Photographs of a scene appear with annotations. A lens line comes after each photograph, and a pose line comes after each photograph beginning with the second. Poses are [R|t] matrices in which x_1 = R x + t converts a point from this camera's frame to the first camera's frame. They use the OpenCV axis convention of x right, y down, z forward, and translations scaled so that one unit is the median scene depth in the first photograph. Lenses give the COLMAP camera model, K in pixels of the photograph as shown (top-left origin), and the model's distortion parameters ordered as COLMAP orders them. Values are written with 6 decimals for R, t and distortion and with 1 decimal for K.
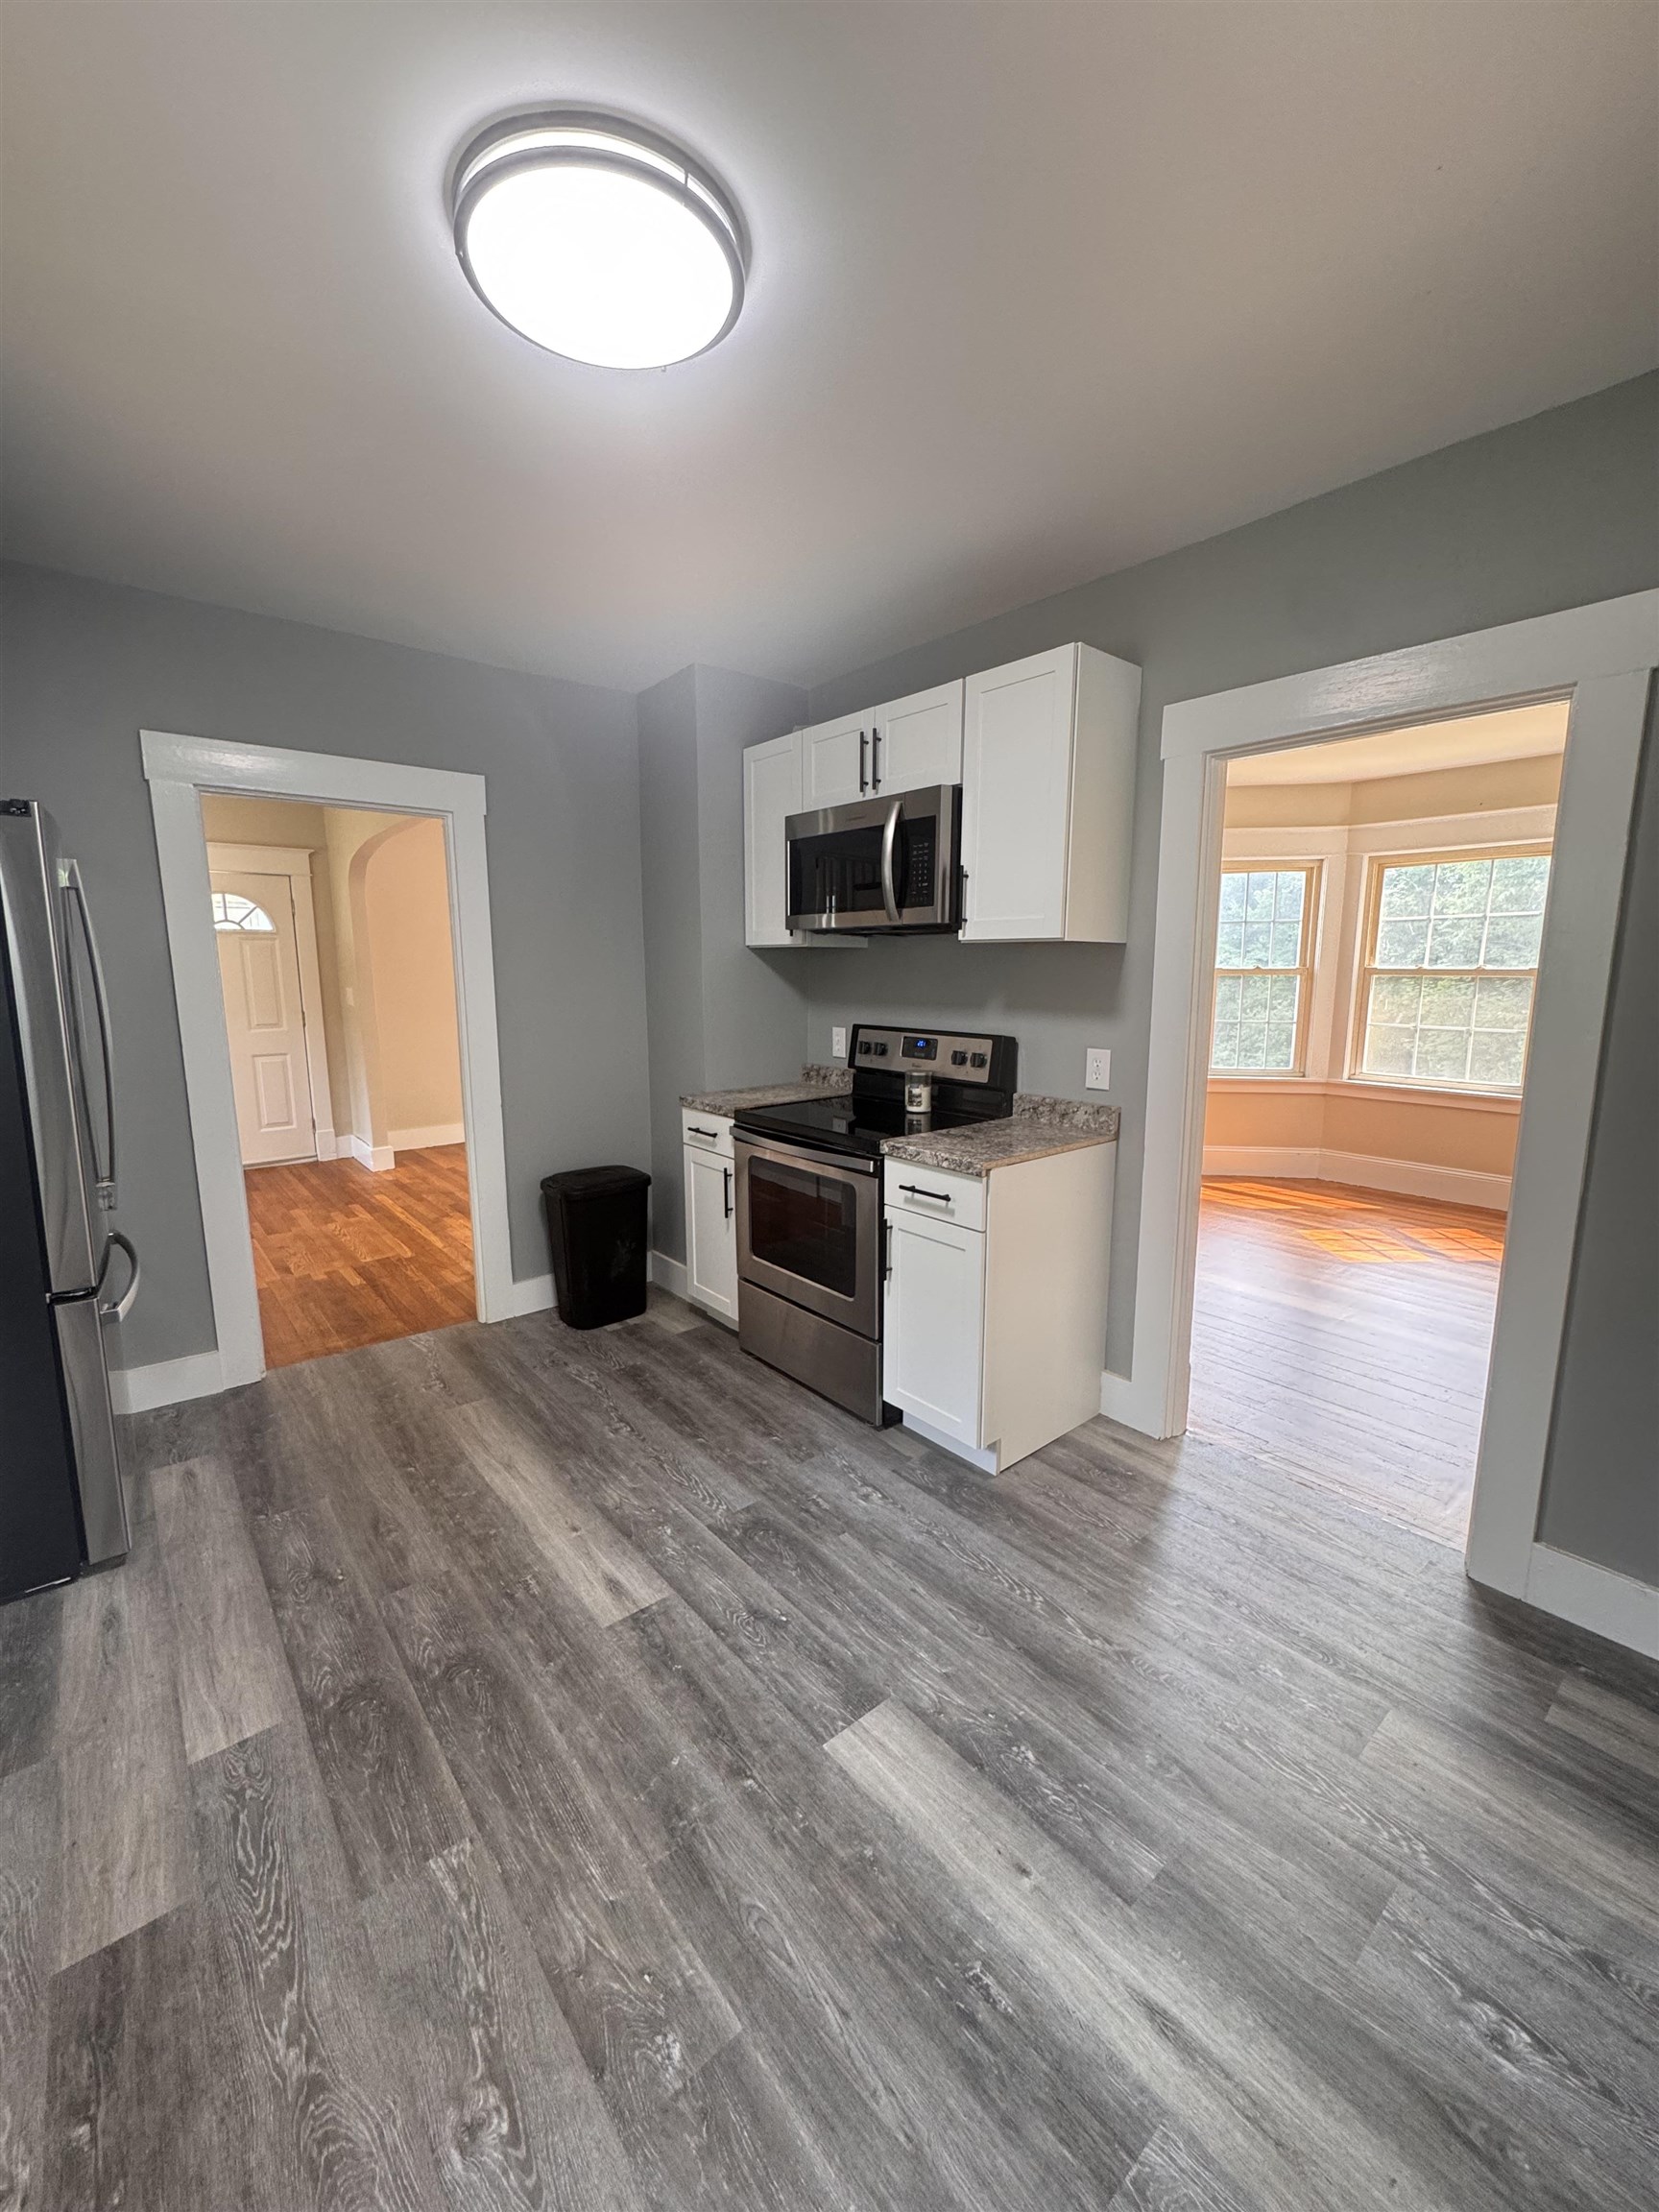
lens RADIAL K [[890.5, 0, 829.5], [0, 890.5, 1106.0], [0, 0, 1]] dist [-0.001160, 0.000061]
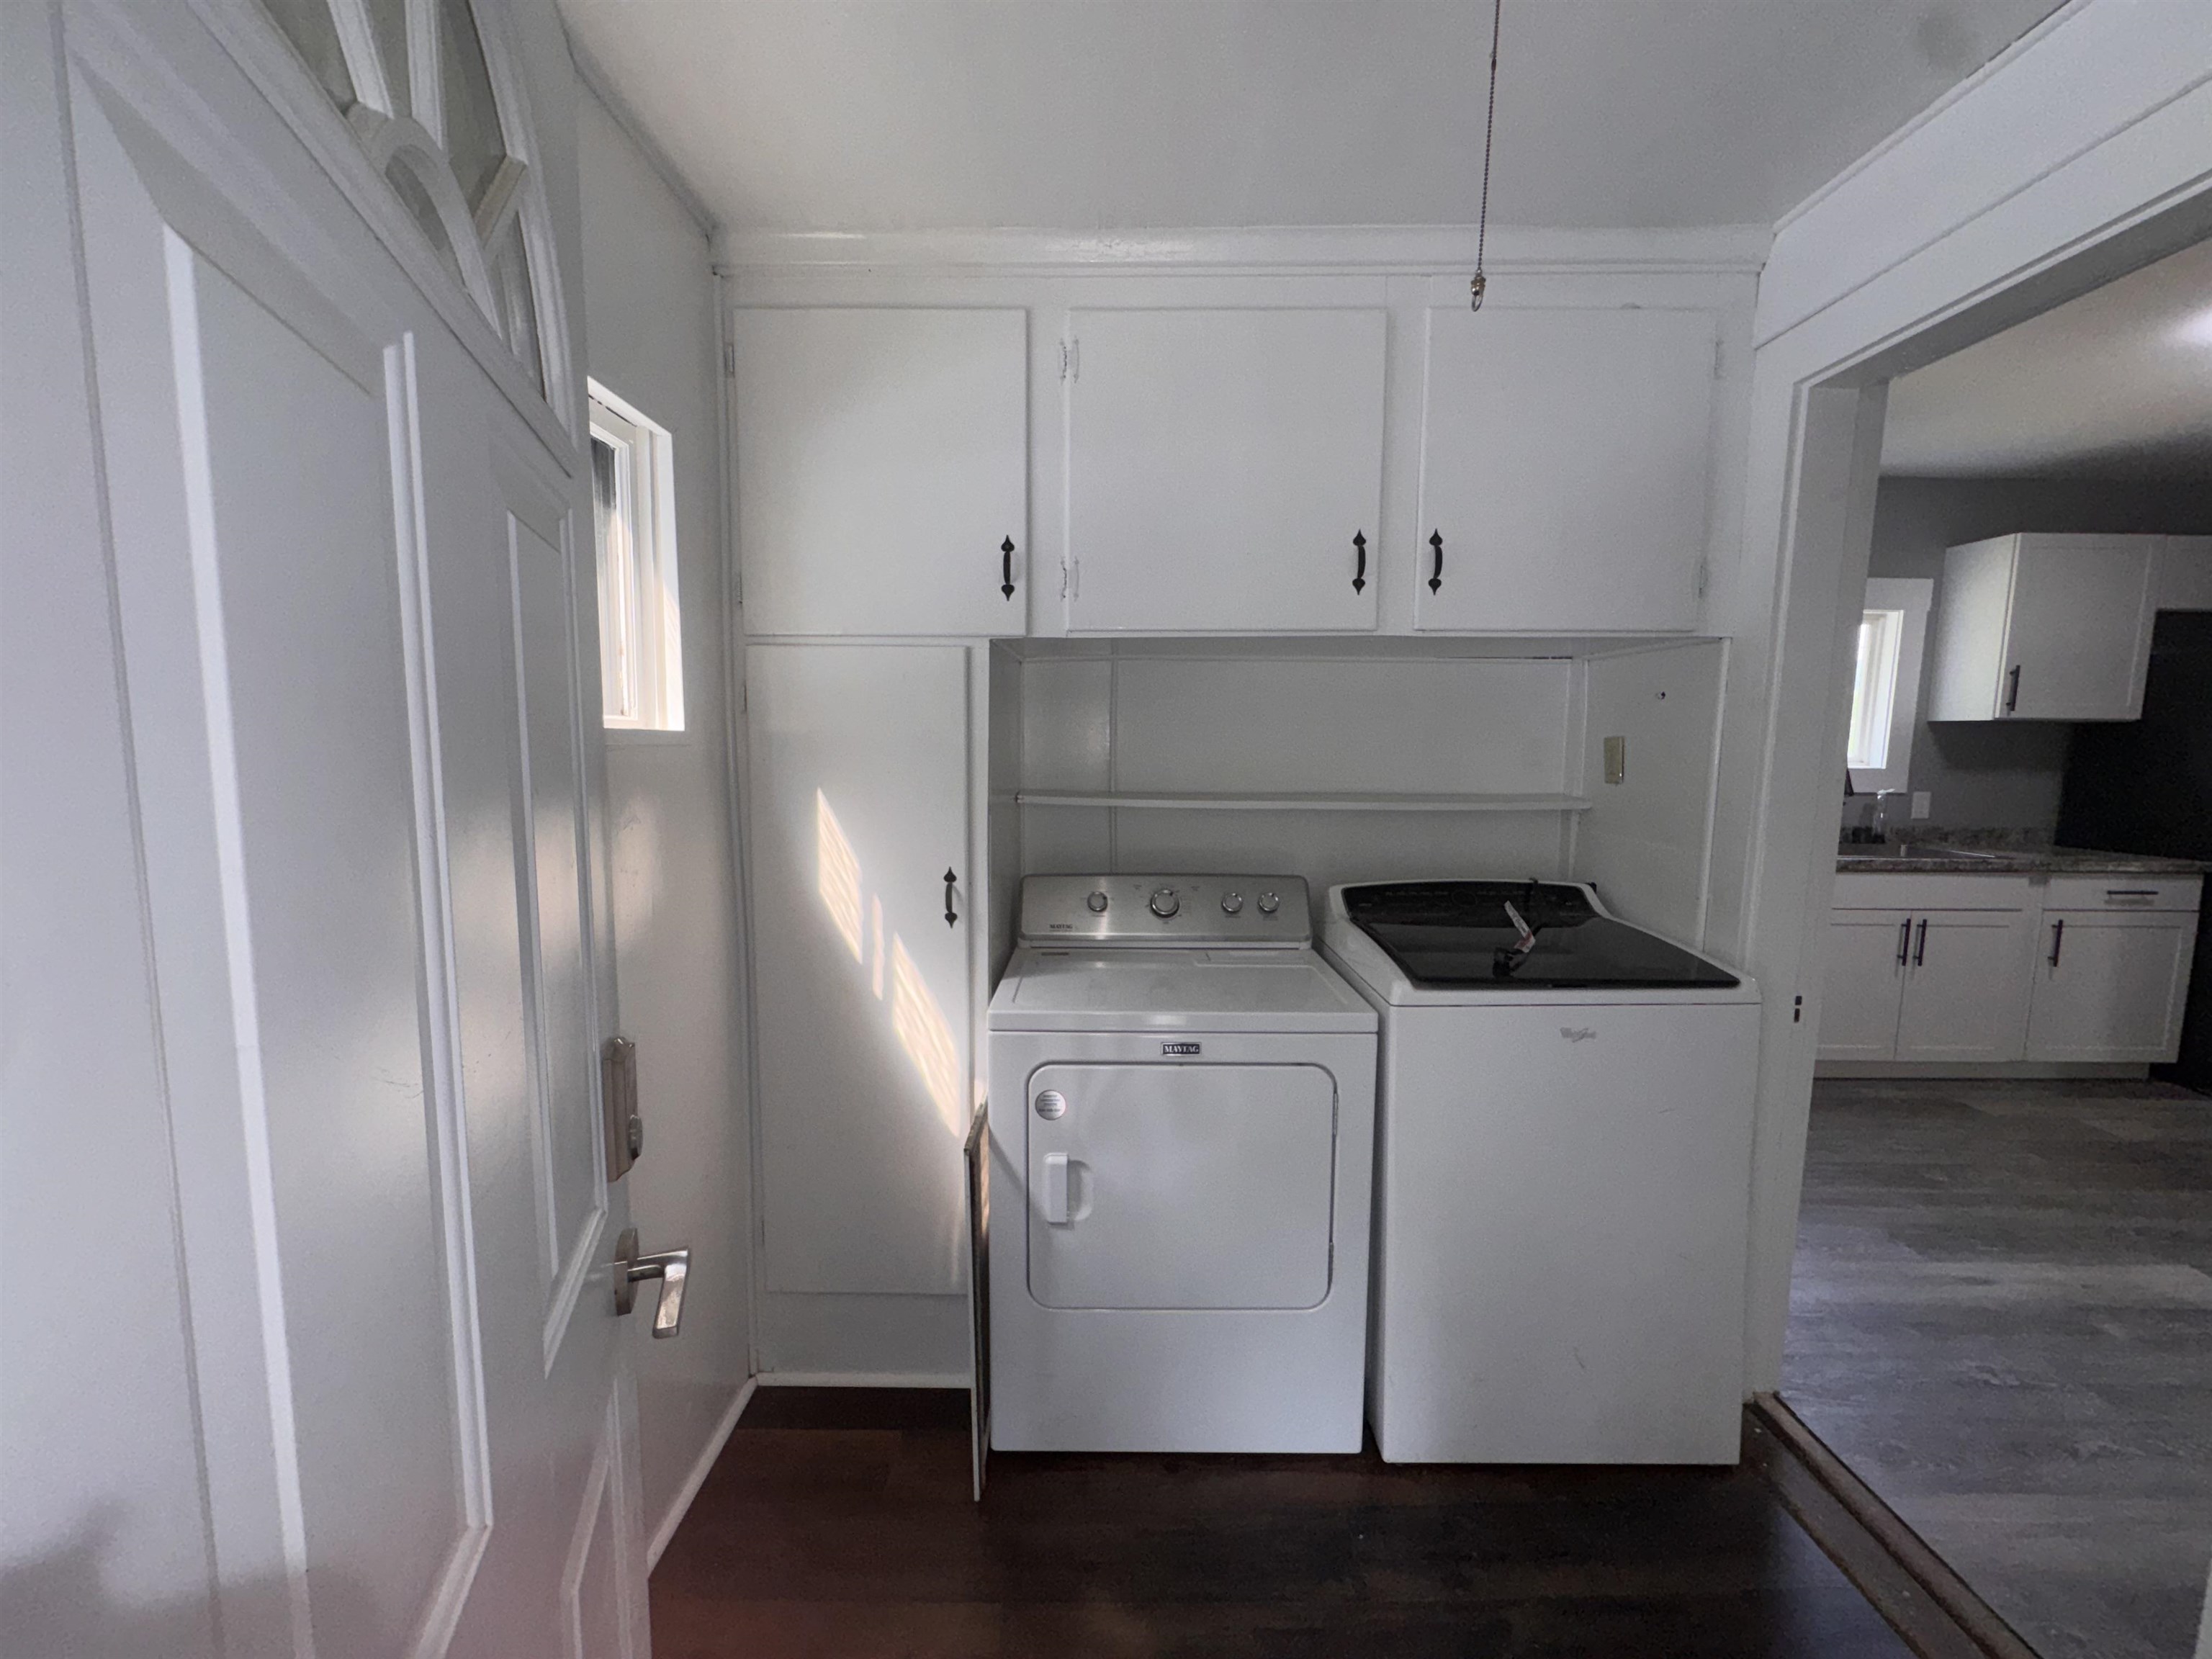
lens RADIAL K [[881.8, 0, 1106.0], [0, 881.8, 829.5], [0, 0, 1]] dist [-0.002901, 0.000268]
pose [[-0.634589, 0.080516, -0.768644, 1.666989], [-0.128668, 0.969672, 0.207802, -0.027982], [0.762064, 0.230769, -0.604983, 0.282291]]
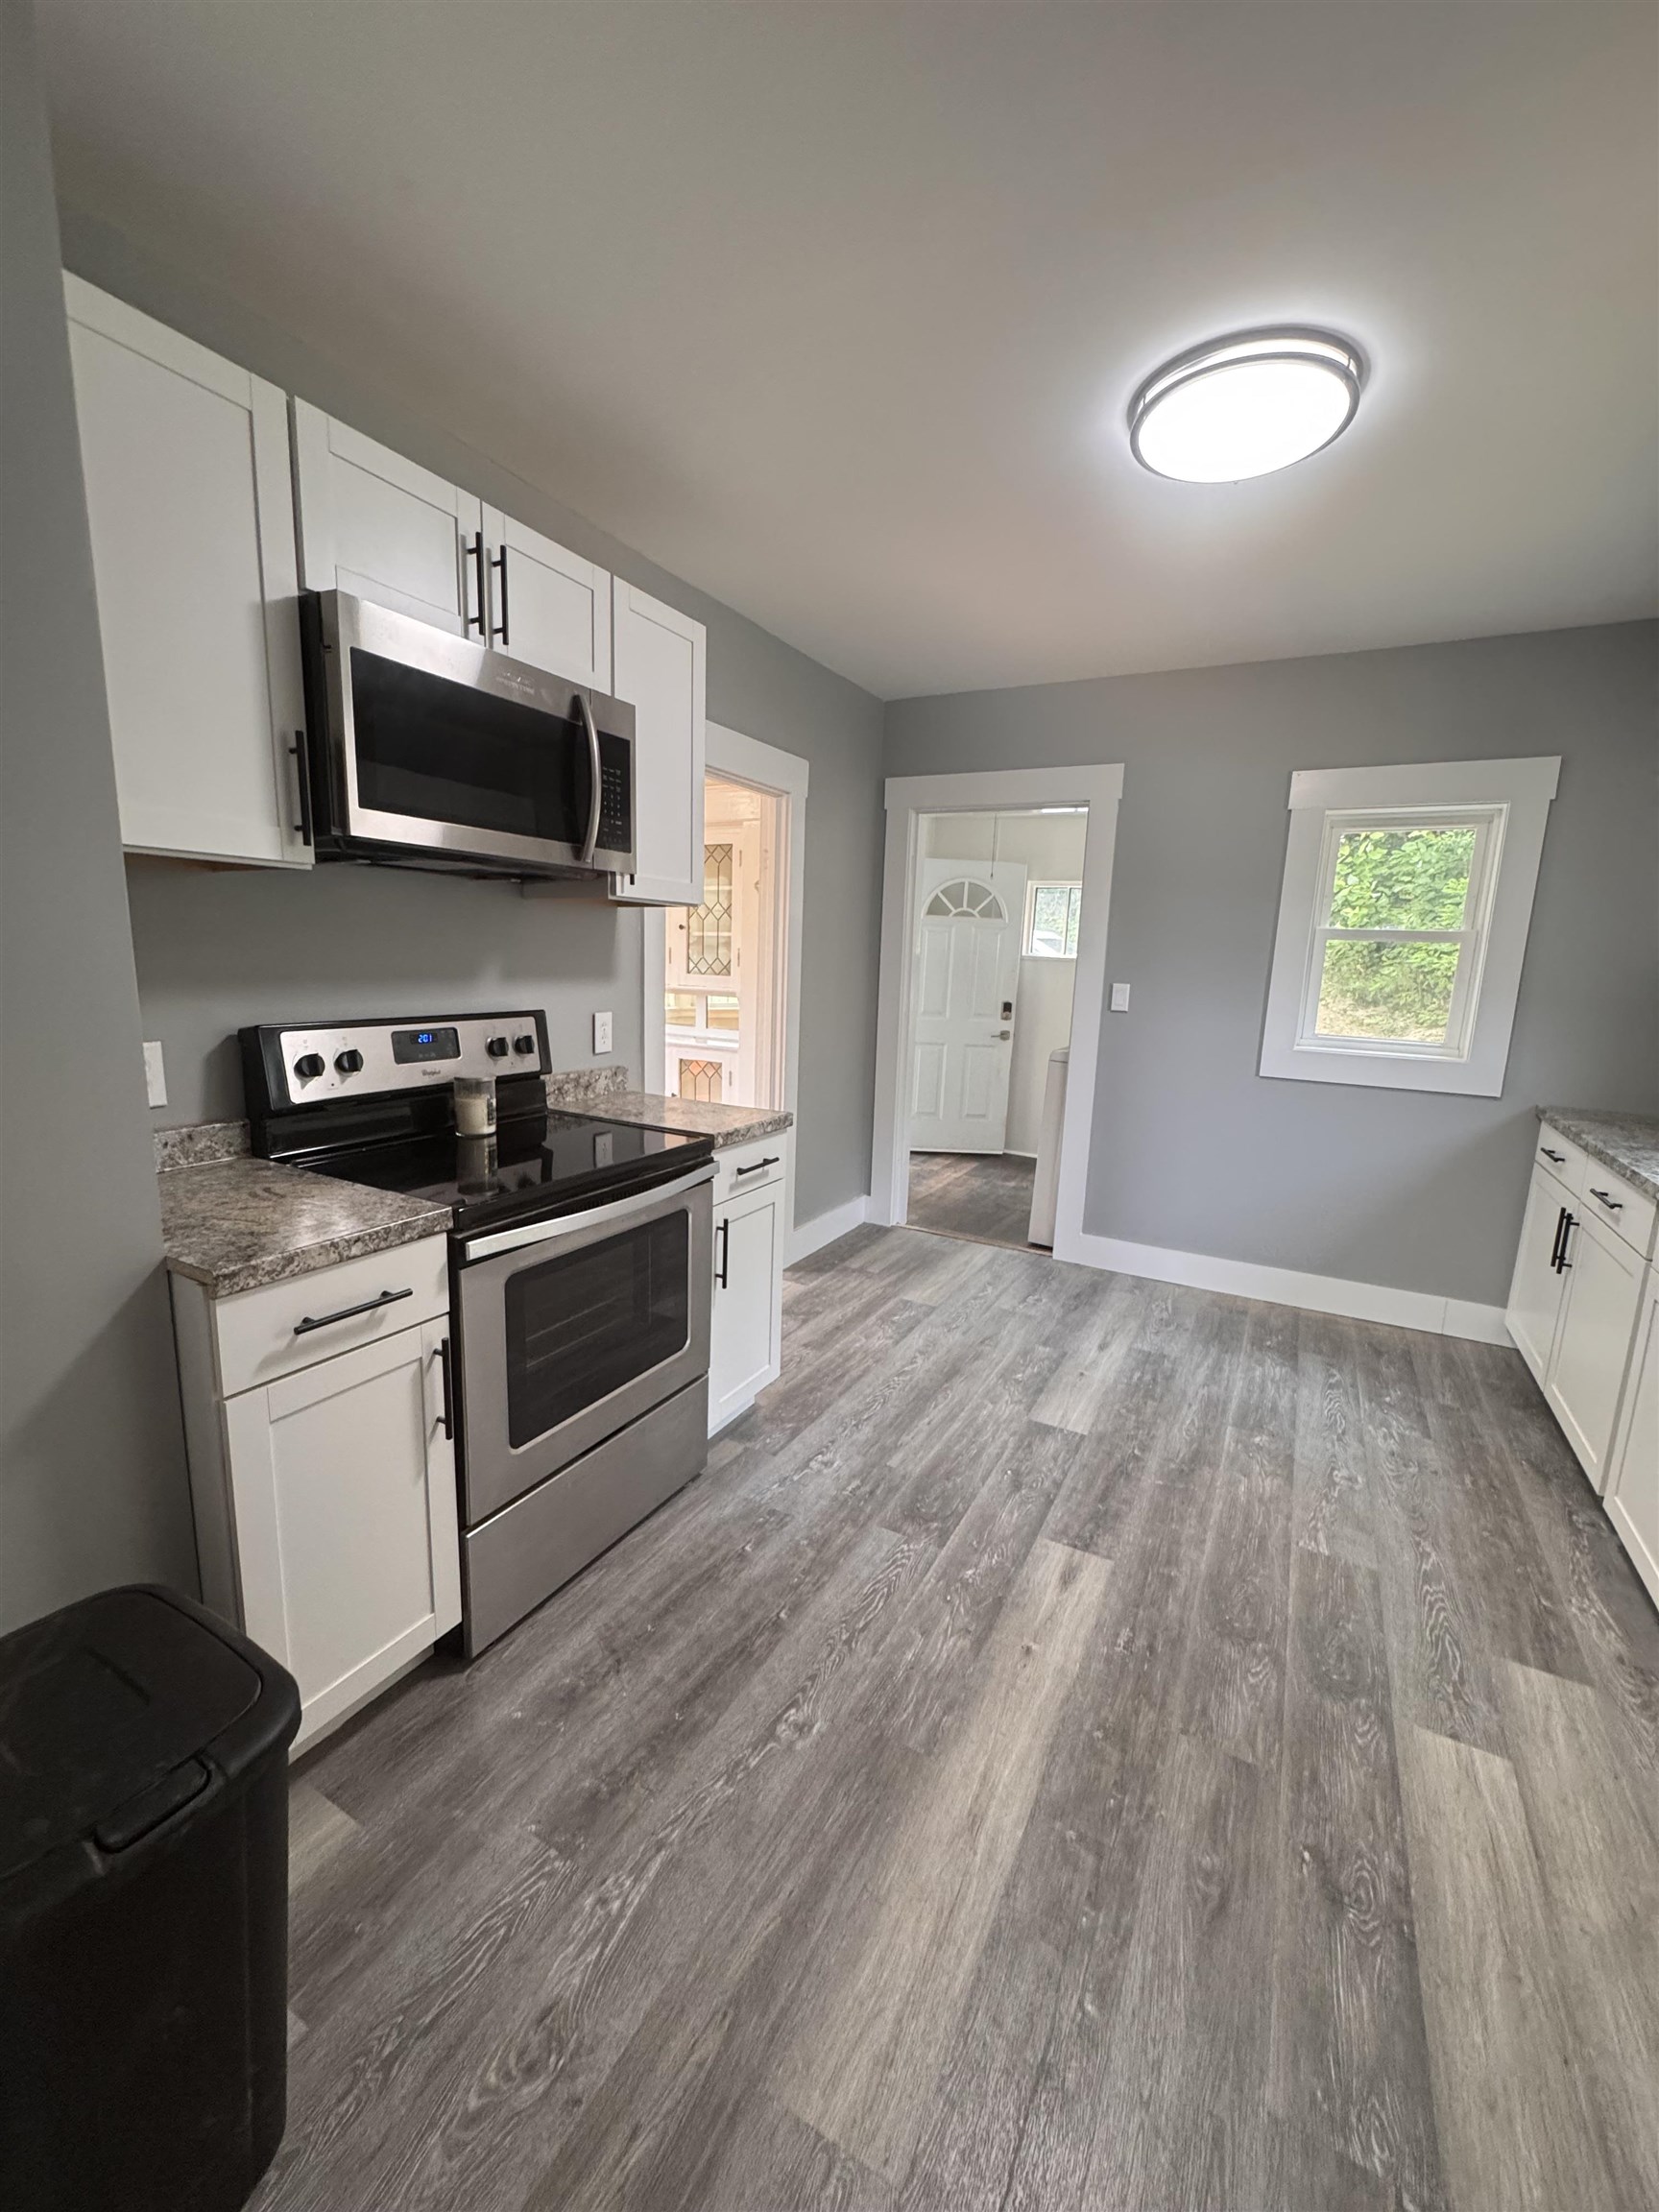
lens RADIAL K [[881.8, 0, 829.5], [0, 881.8, 1106.0], [0, 0, 1]] dist [-0.002901, 0.000268]
pose [[-0.372832, -0.173425, 0.911548, -0.915643], [0.111048, 0.966979, 0.229390, -0.207548], [-0.921230, 0.186749, -0.341262, 1.442397]]
